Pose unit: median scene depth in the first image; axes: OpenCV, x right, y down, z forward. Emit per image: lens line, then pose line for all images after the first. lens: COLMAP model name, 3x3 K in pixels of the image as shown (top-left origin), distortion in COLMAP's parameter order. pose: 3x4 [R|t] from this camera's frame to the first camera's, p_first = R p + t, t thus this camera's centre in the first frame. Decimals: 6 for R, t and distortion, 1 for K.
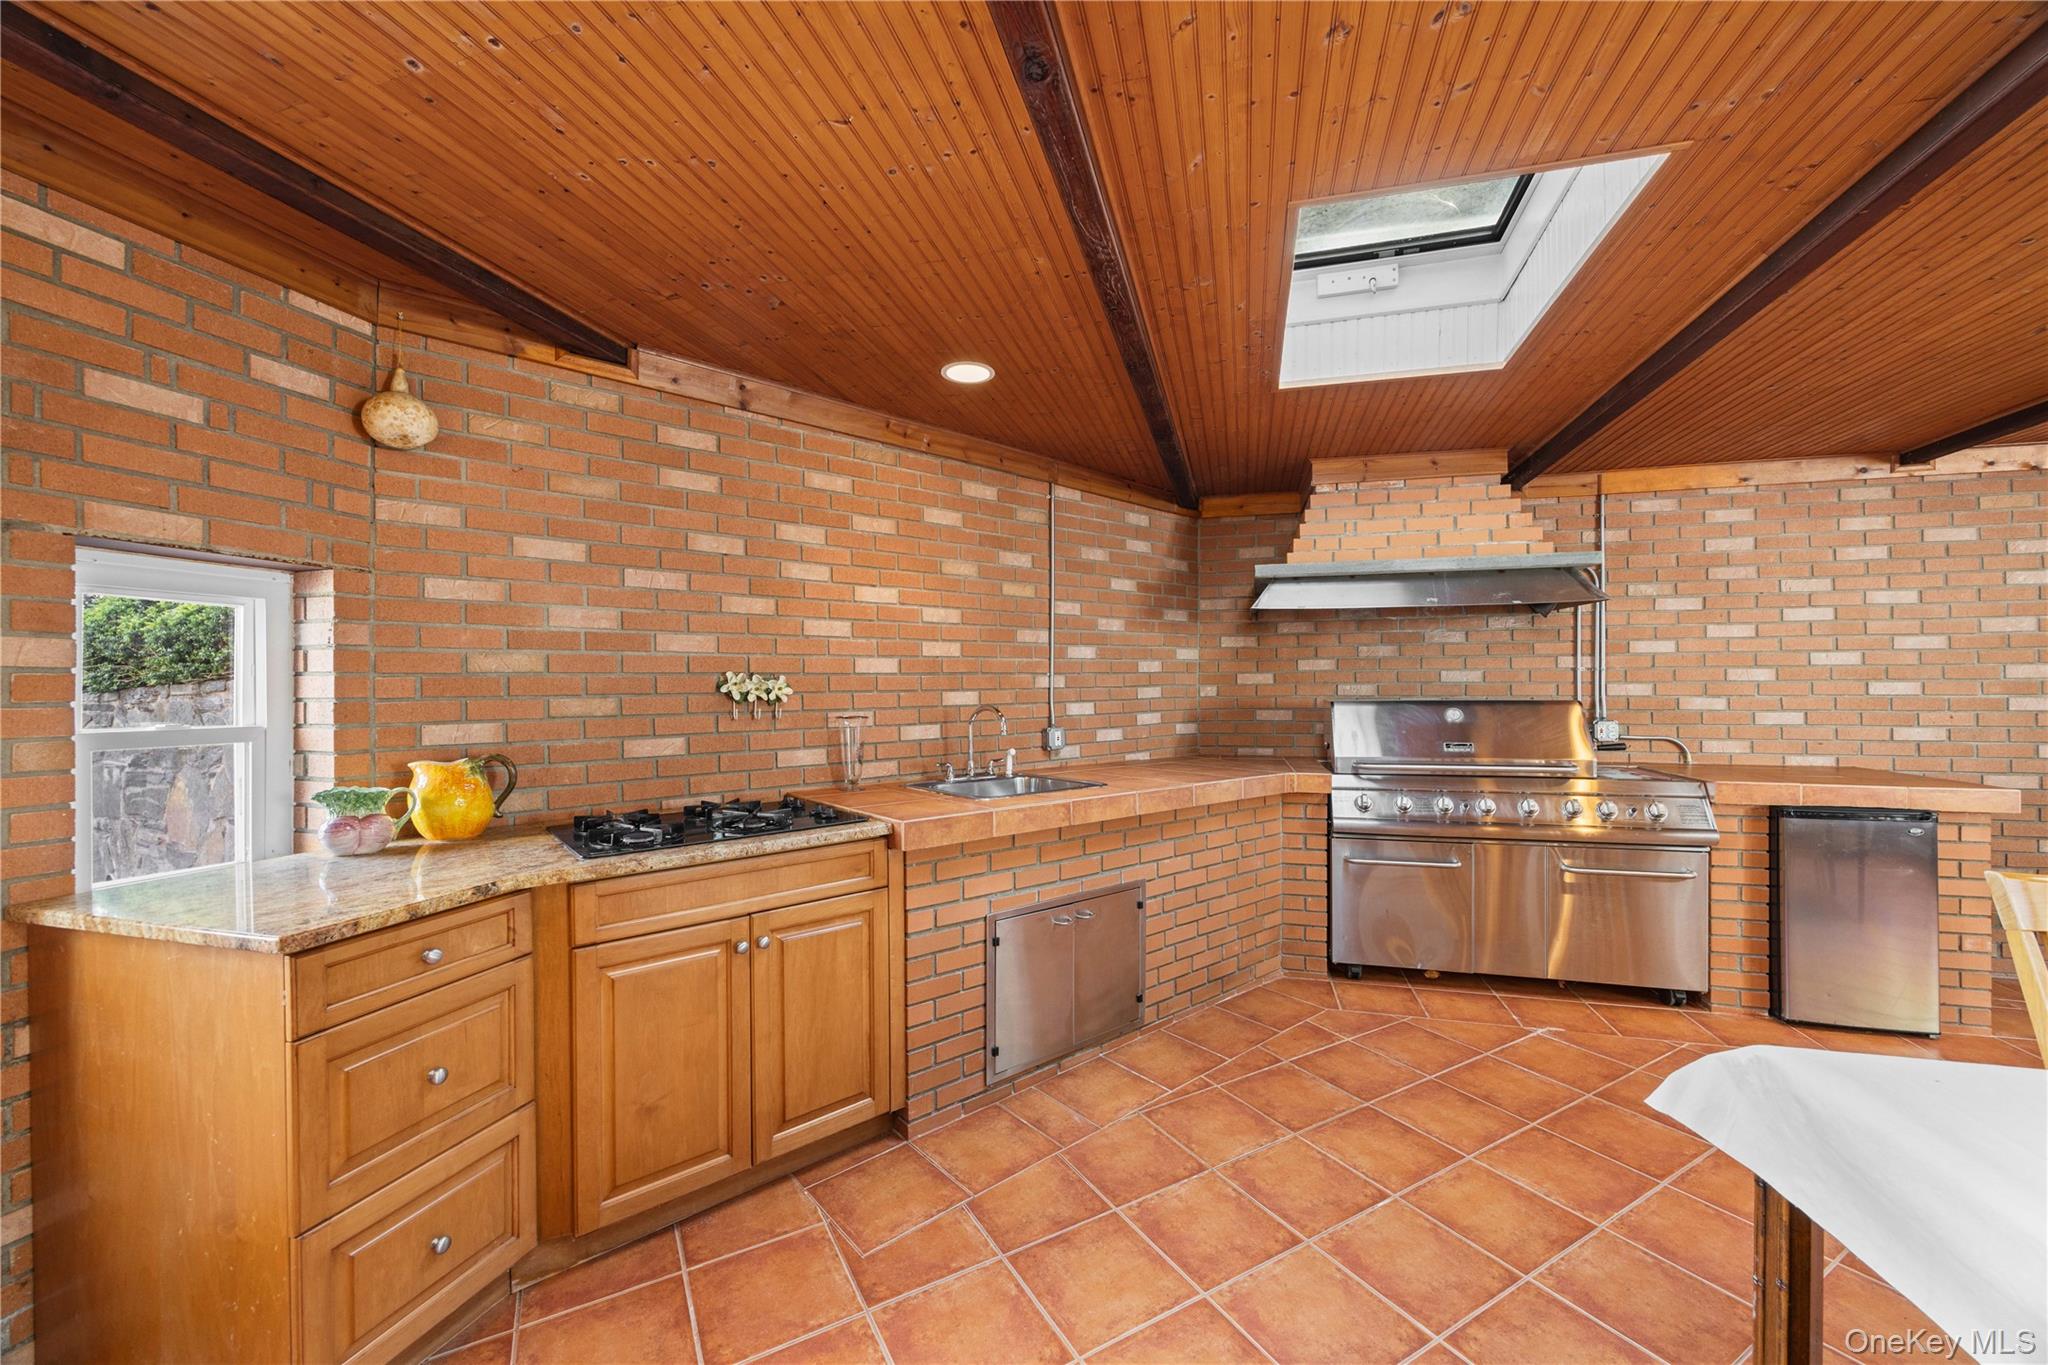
lens RADIAL K [[790.0, 0, 1021.8], [0, 790.0, 680.9], [0, 0, 1]] dist [-0.001218, -0.000212]
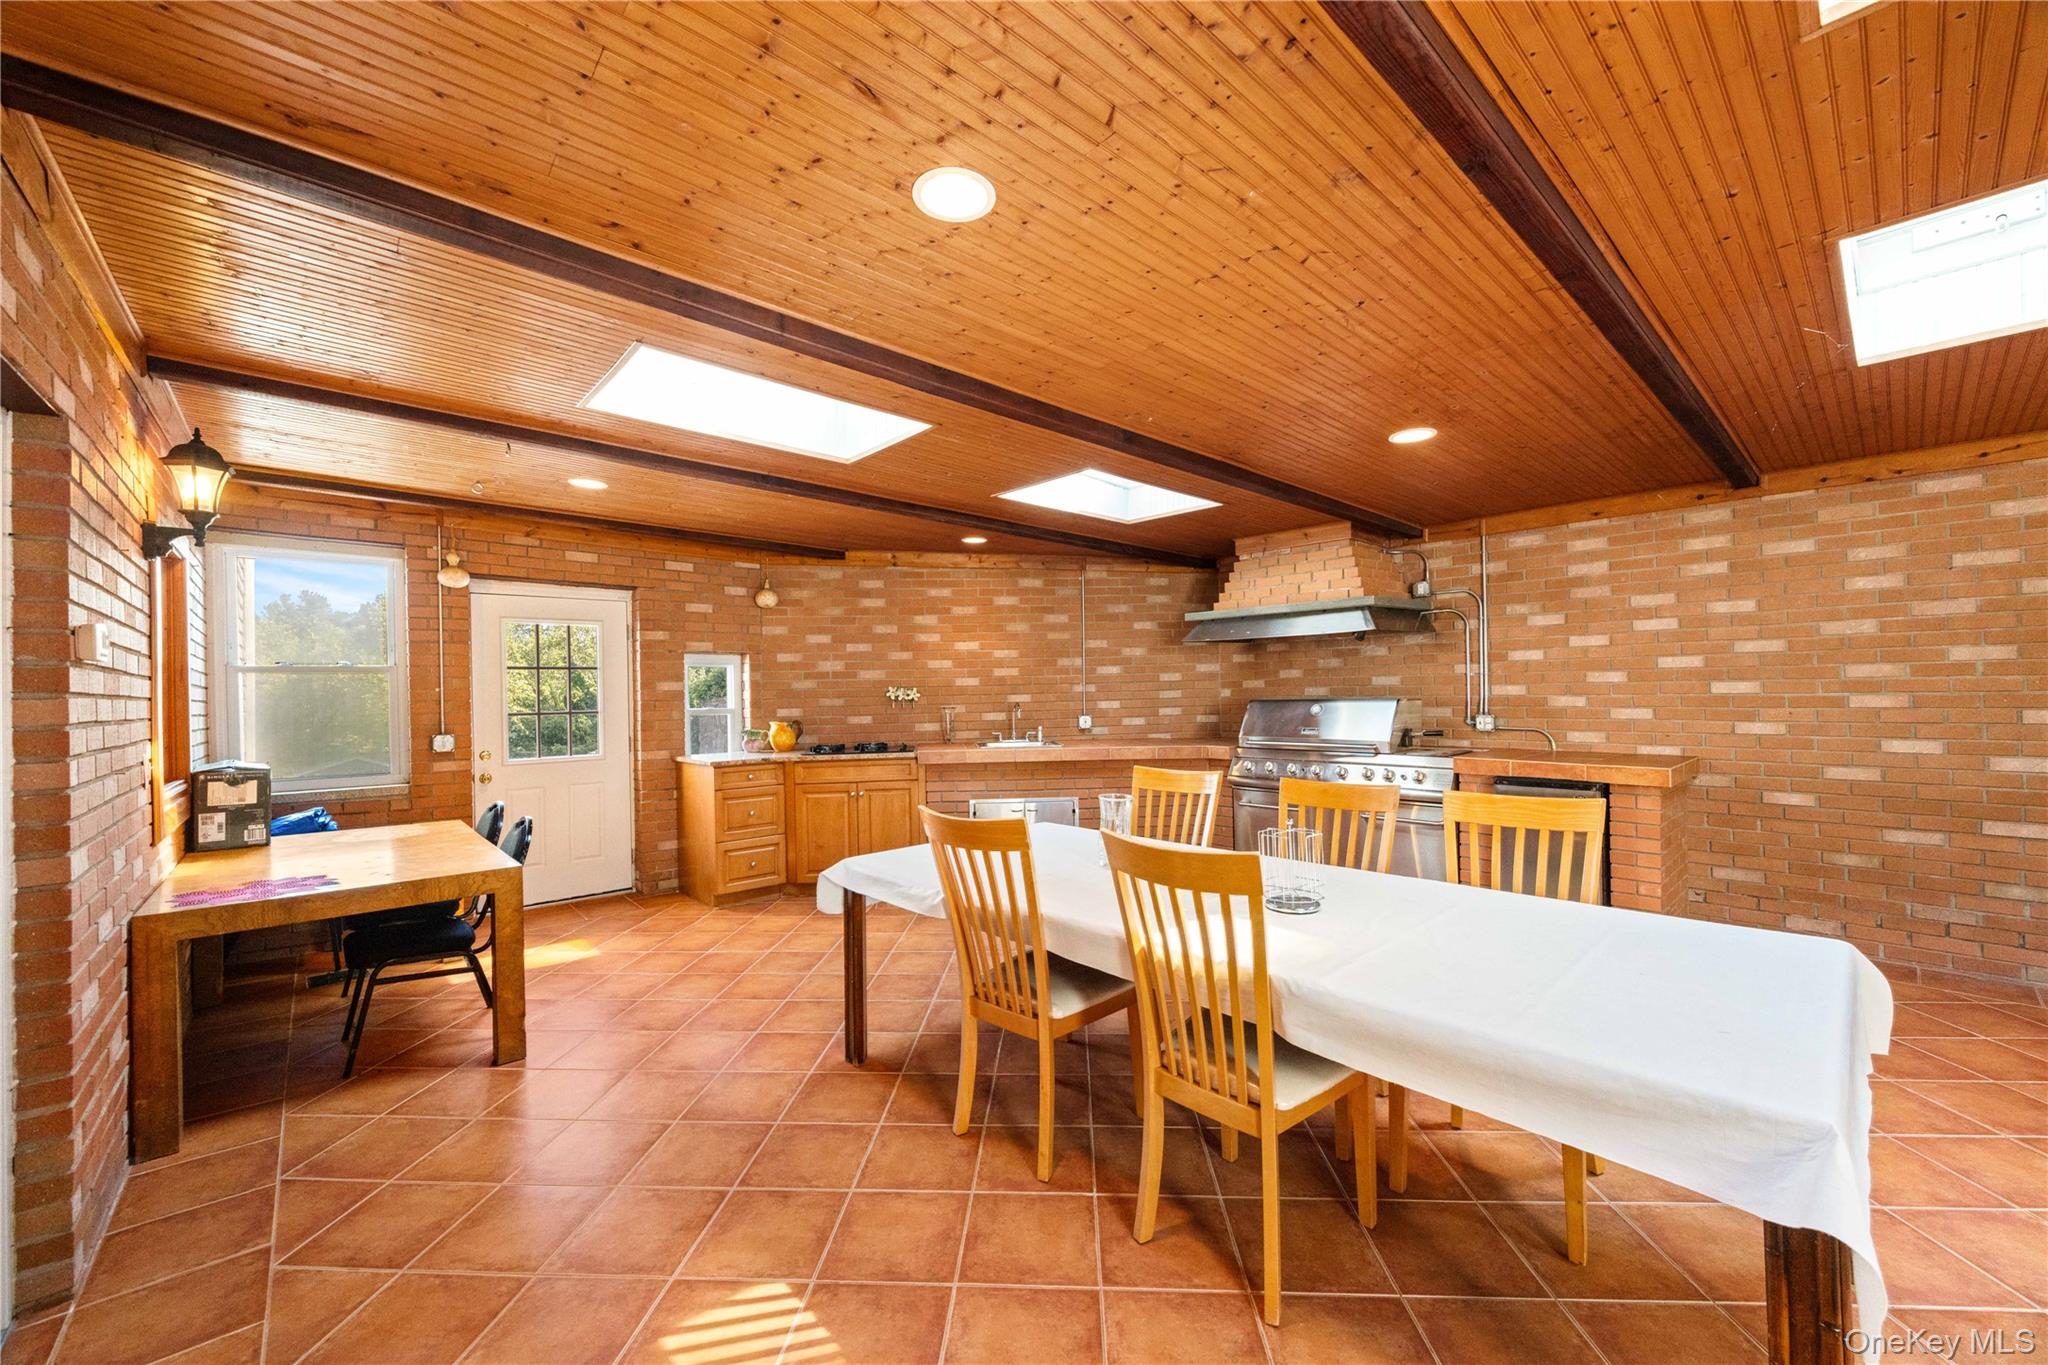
lens RADIAL K [[790.0, 0, 1022.3], [0, 790.0, 692.0], [0, 0, 1]] dist [-0.001218, -0.000212]
pose [[0.840859, -0.006732, -0.541212, 0.900265], [0.014254, 0.999851, 0.009709, -0.010151], [0.541067, -0.015878, 0.840830, -0.522031]]
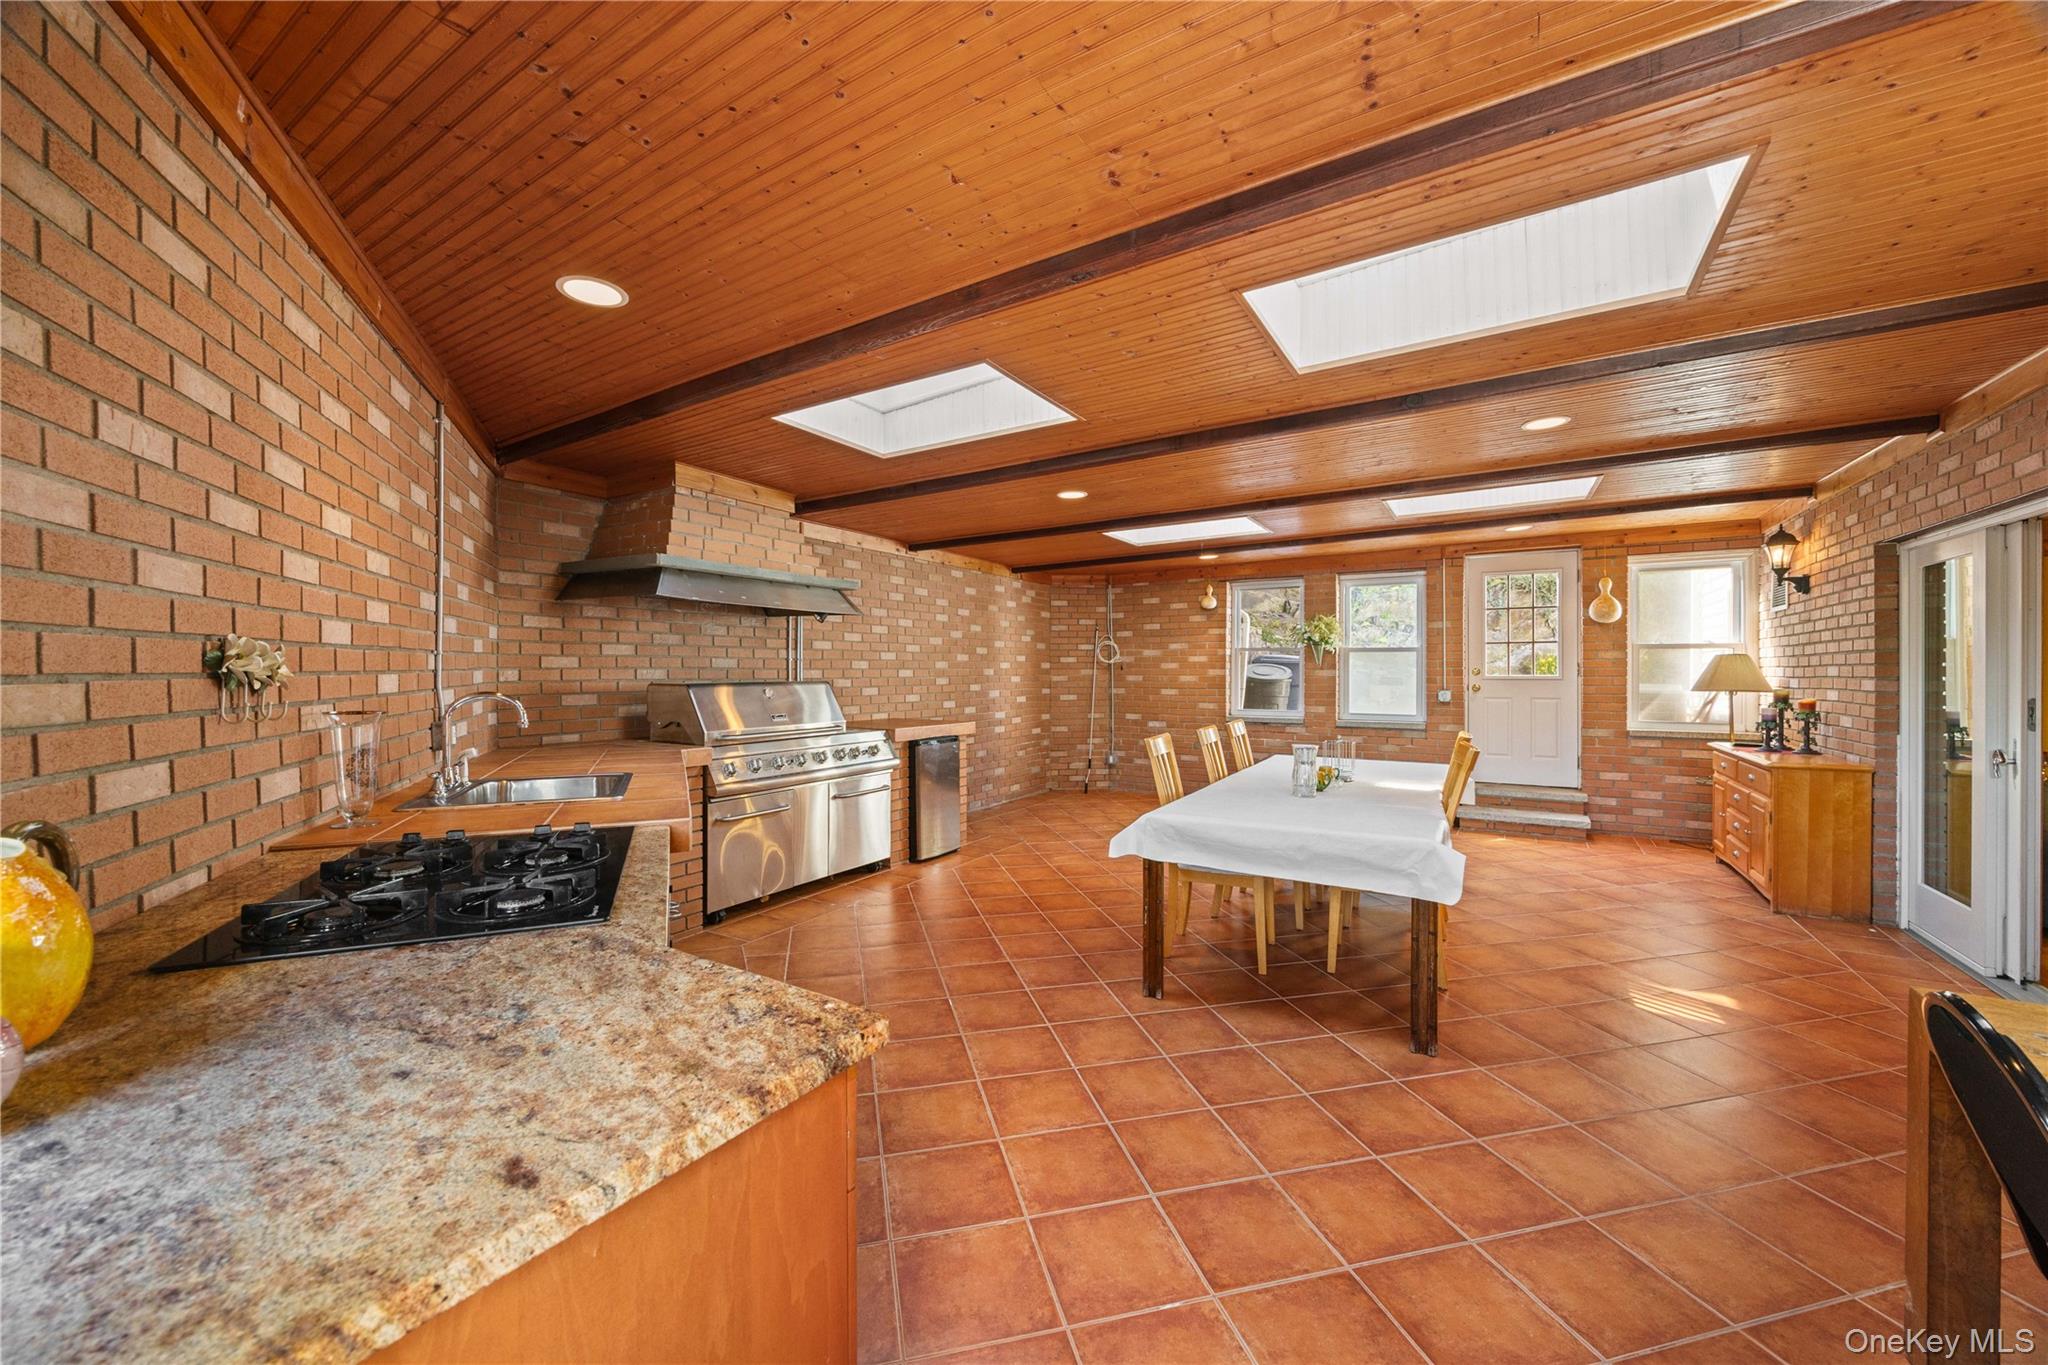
lens RADIAL K [[790.0, 0, 1023.8], [0, 790.0, 667.2], [0, 0, 1]] dist [-0.001218, -0.000212]
pose [[0.270086, 0.010235, 0.962782, -0.588370], [-0.006495, 0.999940, -0.008808, 0.009993], [-0.962814, -0.003874, 0.270136, 0.262883]]
